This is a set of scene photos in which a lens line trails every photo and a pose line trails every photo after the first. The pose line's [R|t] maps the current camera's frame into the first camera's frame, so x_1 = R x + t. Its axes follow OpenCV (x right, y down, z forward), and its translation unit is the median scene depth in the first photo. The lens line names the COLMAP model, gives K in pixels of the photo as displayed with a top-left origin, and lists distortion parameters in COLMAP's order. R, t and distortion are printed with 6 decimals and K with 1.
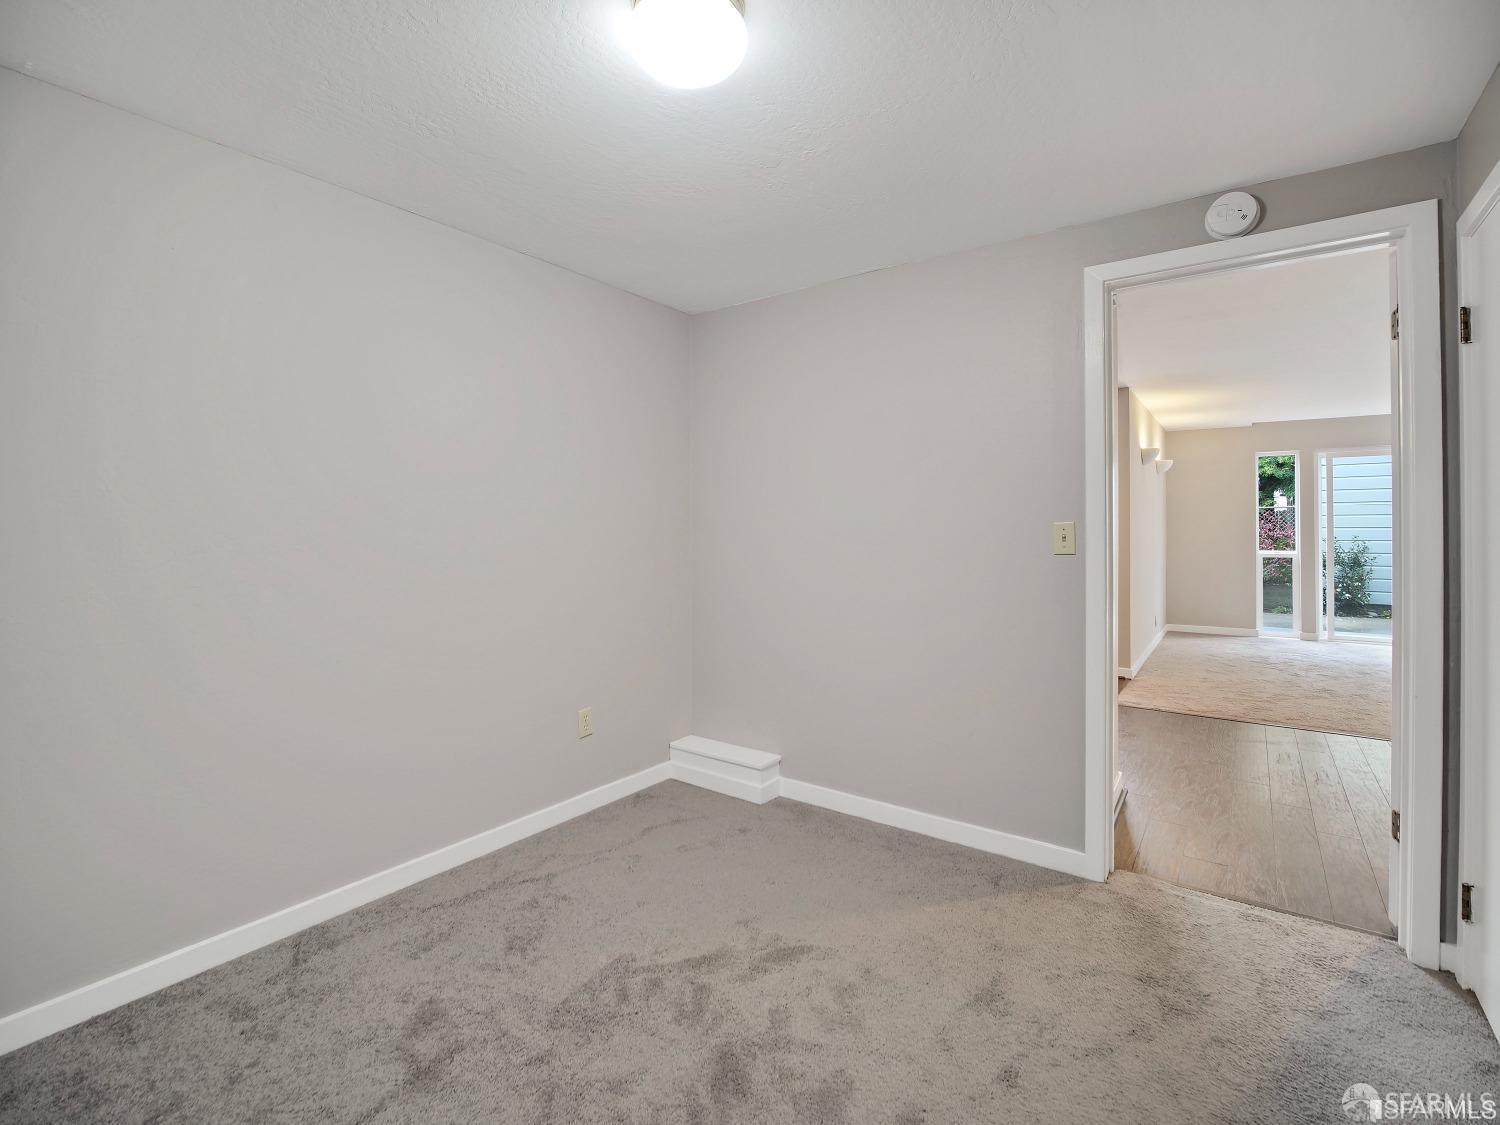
lens RADIAL K [[682.4, 0, 734.2], [0, 682.4, 531.7], [0, 0, 1]] dist [-0.015892, -0.000200]
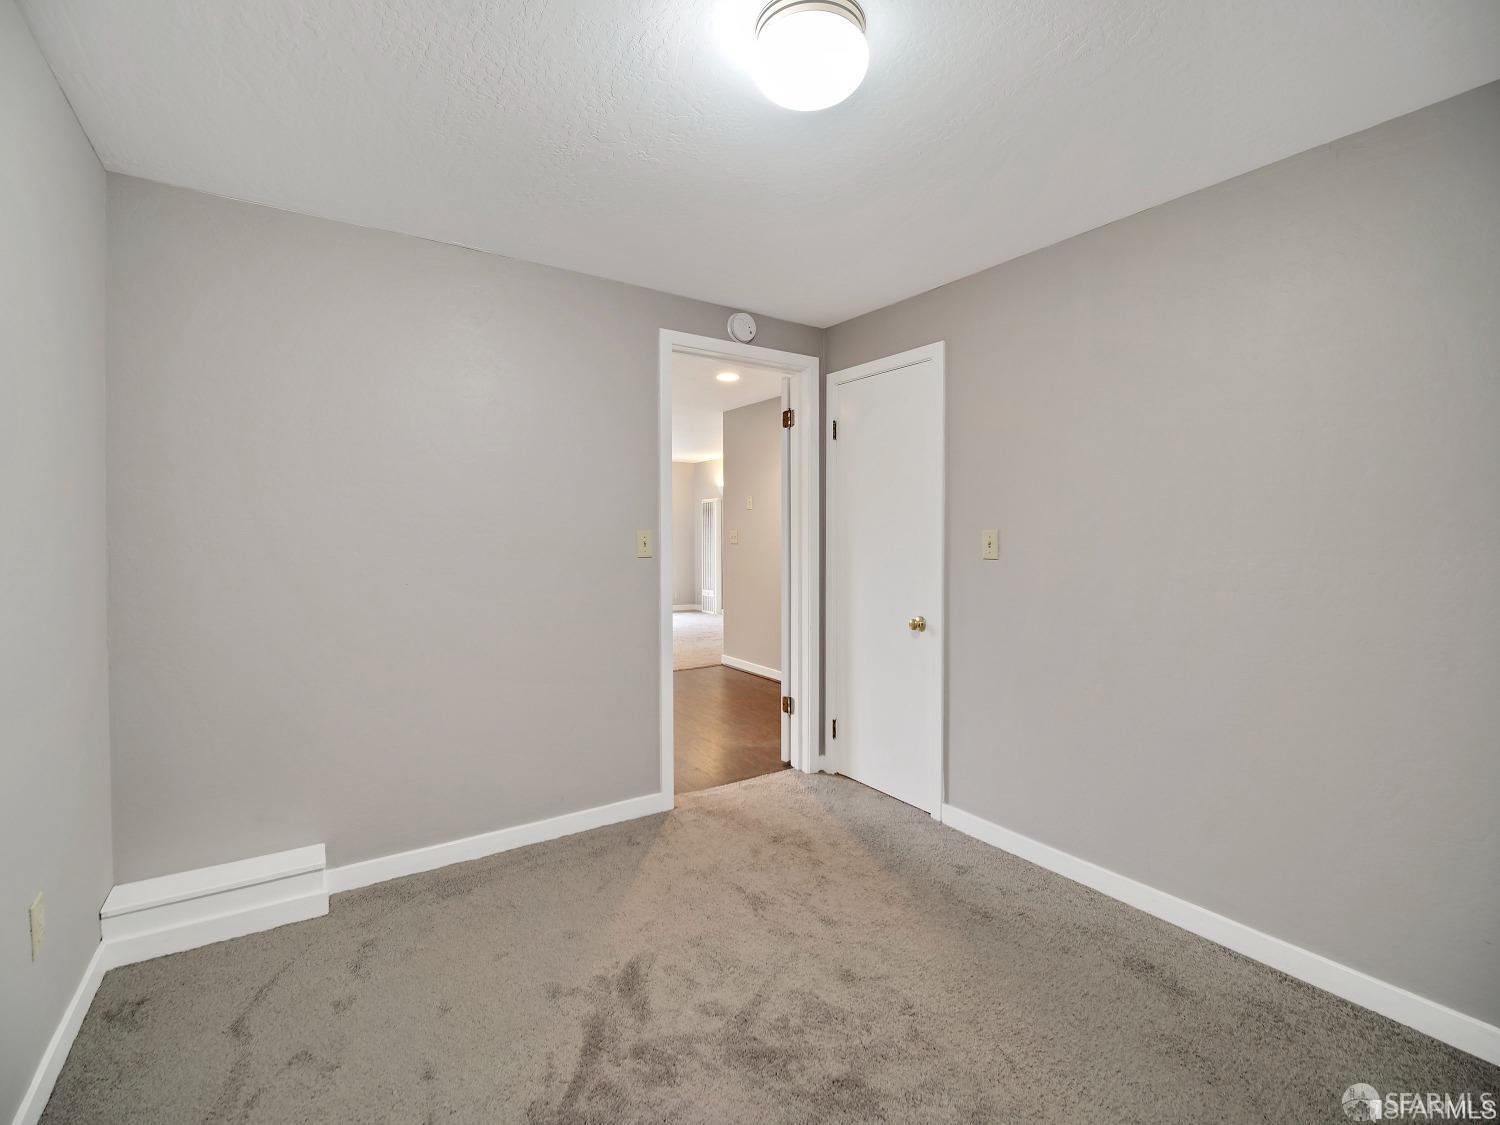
lens RADIAL K [[682.9, 0, 745.2], [0, 682.9, 544.6], [0, 0, 1]] dist [-0.014724, -0.000686]
pose [[0.346422, -0.021225, 0.937839, -0.712208], [0.005925, 0.999774, 0.020438, -0.017369], [-0.938060, -0.001524, 0.346469, 0.475309]]
